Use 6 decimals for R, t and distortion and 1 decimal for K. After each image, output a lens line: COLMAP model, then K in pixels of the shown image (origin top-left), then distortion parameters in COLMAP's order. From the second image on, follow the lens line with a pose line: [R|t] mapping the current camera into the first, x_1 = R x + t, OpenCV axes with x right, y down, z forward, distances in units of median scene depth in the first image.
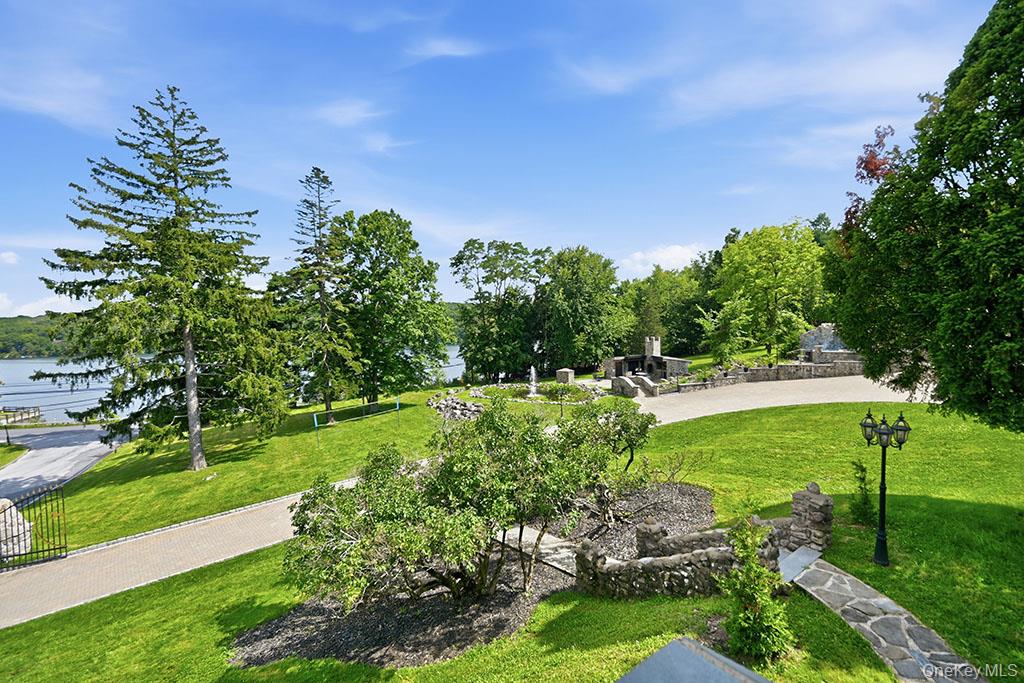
lens RADIAL K [[437.3, 0, 513.6], [0, 437.3, 352.7], [0, 0, 1]] dist [0.000513, -0.000112]
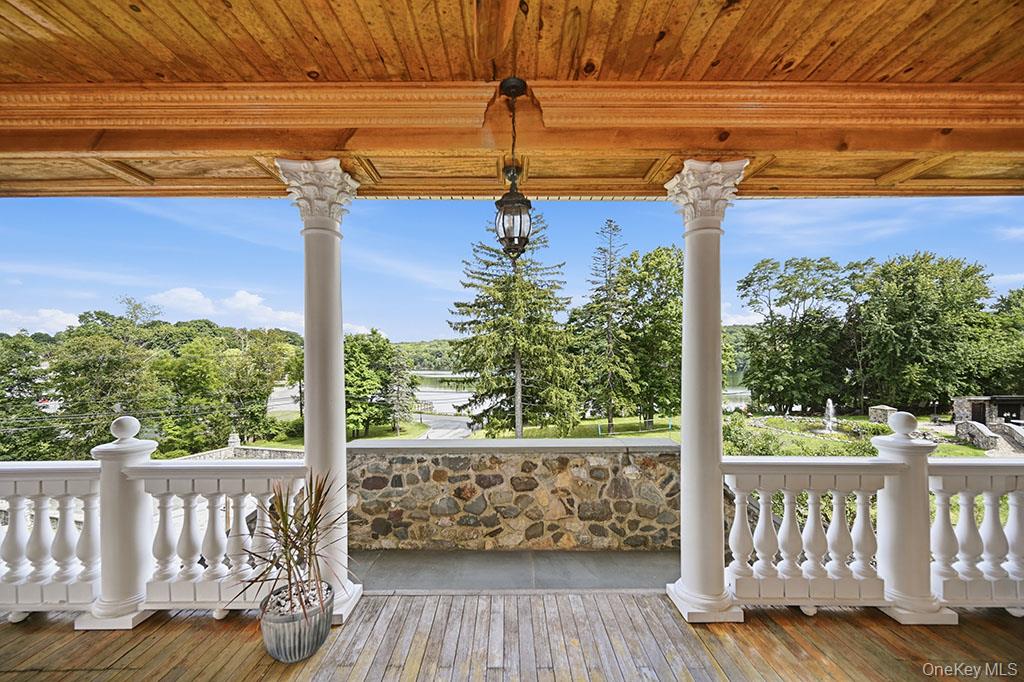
lens RADIAL K [[430.9, 0, 511.1], [0, 430.9, 364.6], [0, 0, 1]] dist [0.001786, 0.000129]
pose [[0.803058, 0.028813, -0.595204, 0.041505], [-0.045175, 0.998900, -0.012596, 0.001032], [0.594186, 0.037004, 0.803476, -0.082730]]
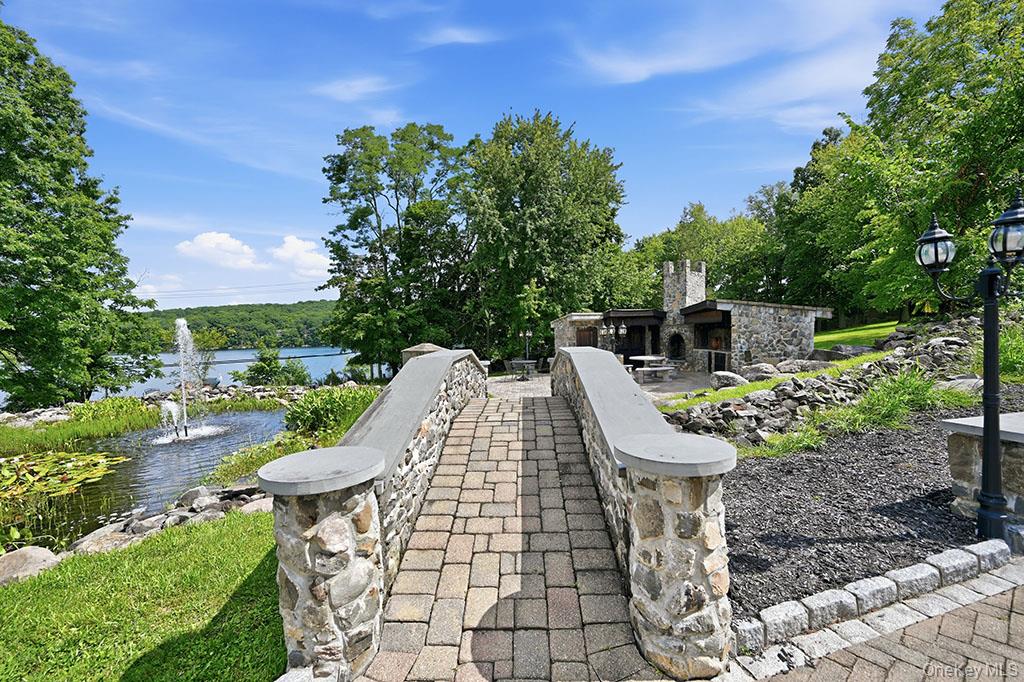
lens RADIAL K [[430.9, 0, 511.1], [0, 430.9, 364.6], [0, 0, 1]] dist [0.001786, 0.000129]
pose [[0.996015, 0.004080, -0.089096, 0.236906], [-0.001765, 0.999659, 0.026046, 0.048298], [0.089172, -0.025785, 0.995682, 0.719958]]
